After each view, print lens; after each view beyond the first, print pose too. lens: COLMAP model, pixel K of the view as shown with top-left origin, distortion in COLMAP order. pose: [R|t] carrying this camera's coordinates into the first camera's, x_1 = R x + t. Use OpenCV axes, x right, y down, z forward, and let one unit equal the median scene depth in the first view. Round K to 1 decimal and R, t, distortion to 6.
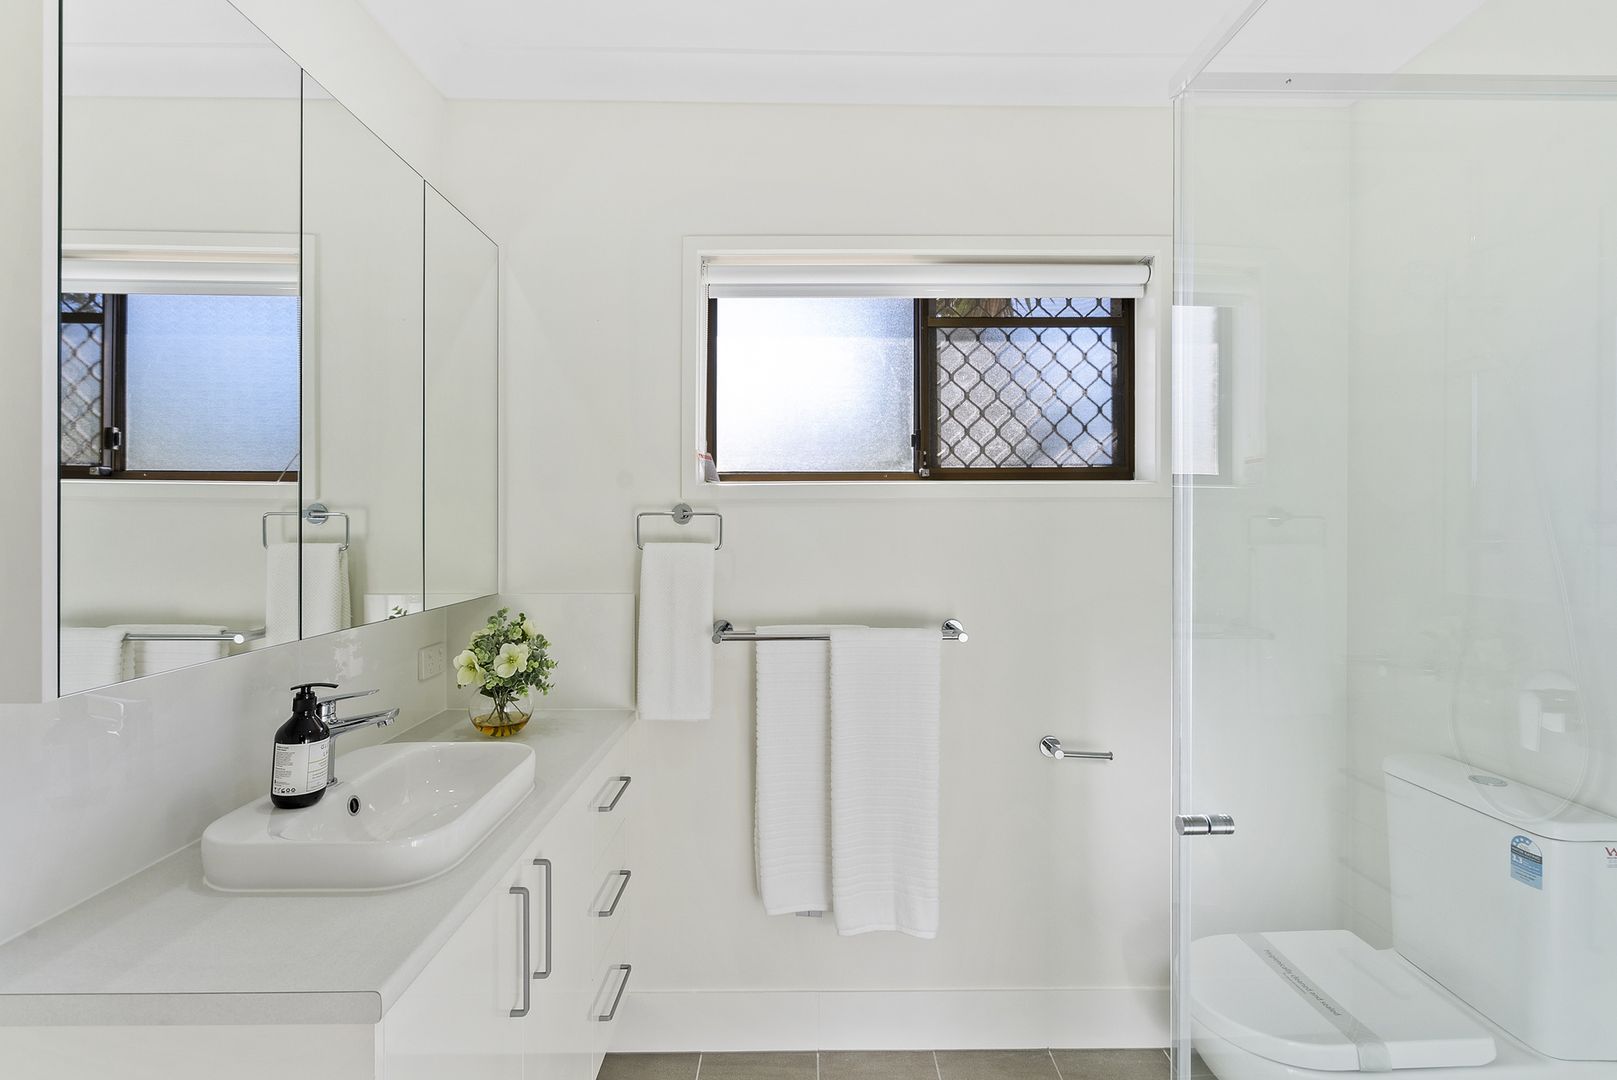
lens RADIAL K [[739.8, 0, 813.9], [0, 739.8, 522.8], [0, 0, 1]] dist [0.002031, 0.000827]
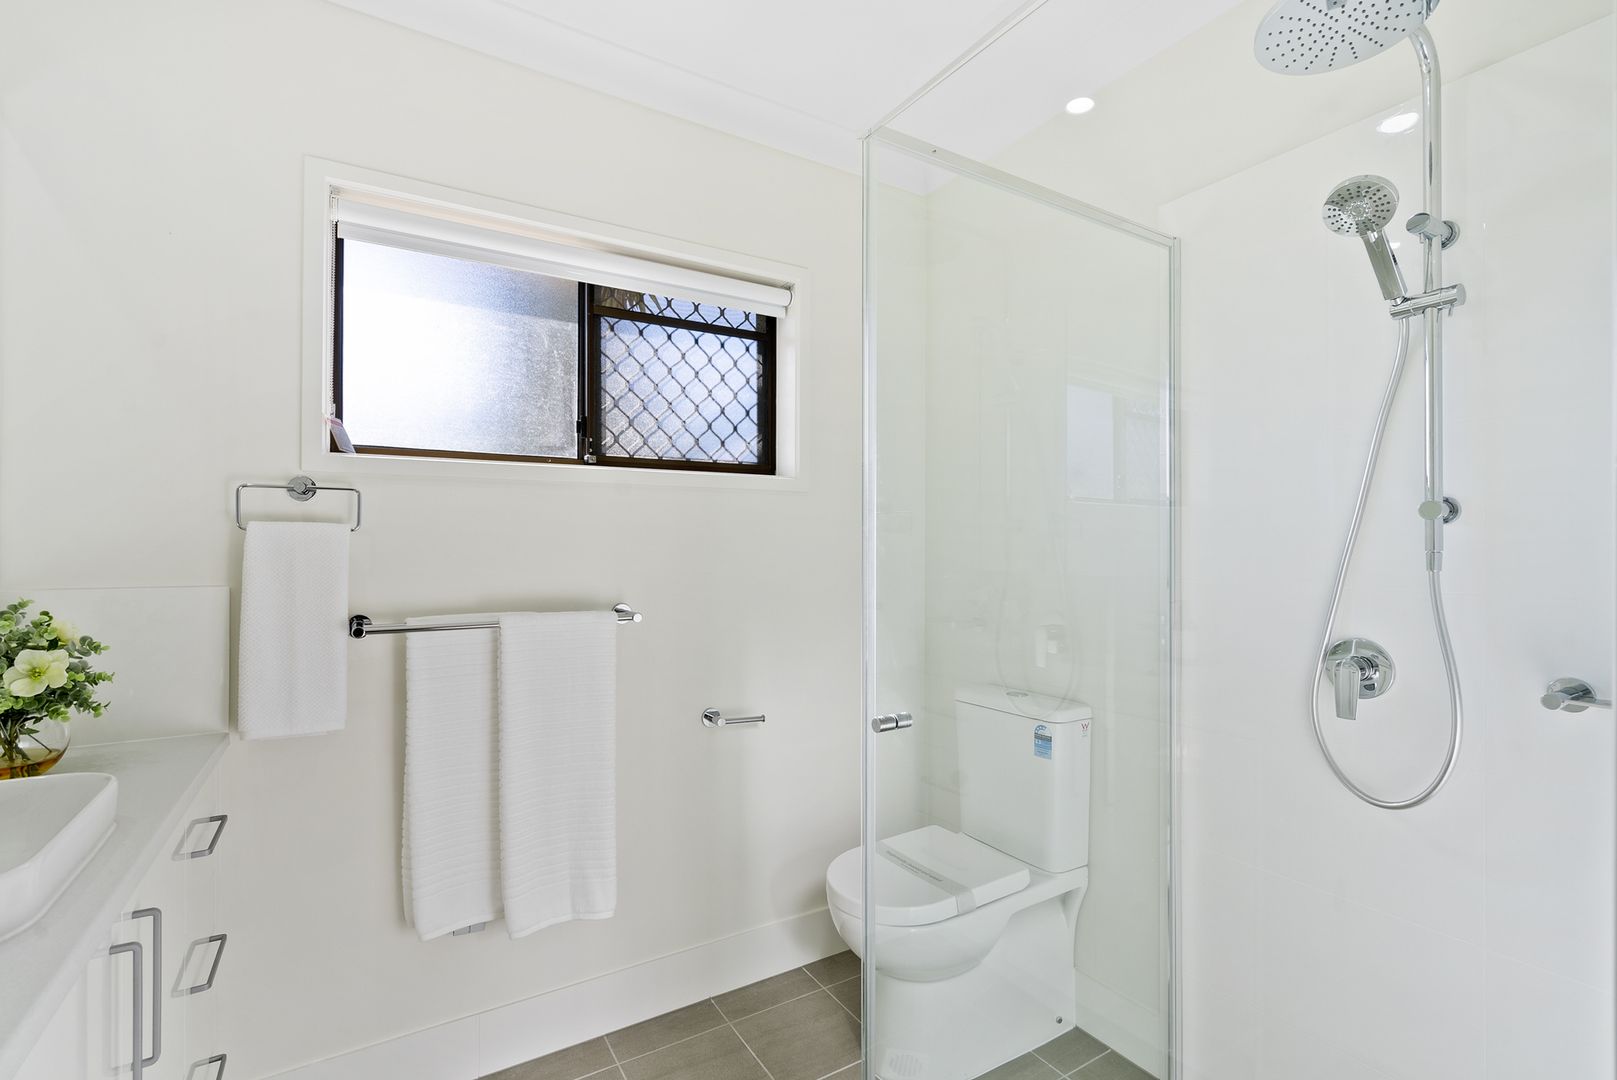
lens RADIAL K [[735.7, 0, 808.5], [0, 735.7, 540.0], [0, 0, 1]] dist [0.002308, 0.001178]
pose [[0.861190, 0.004364, 0.508265, -0.109704], [-0.000450, 0.999969, -0.007823, 0.052990], [-0.508283, 0.006509, 0.861165, 0.000428]]
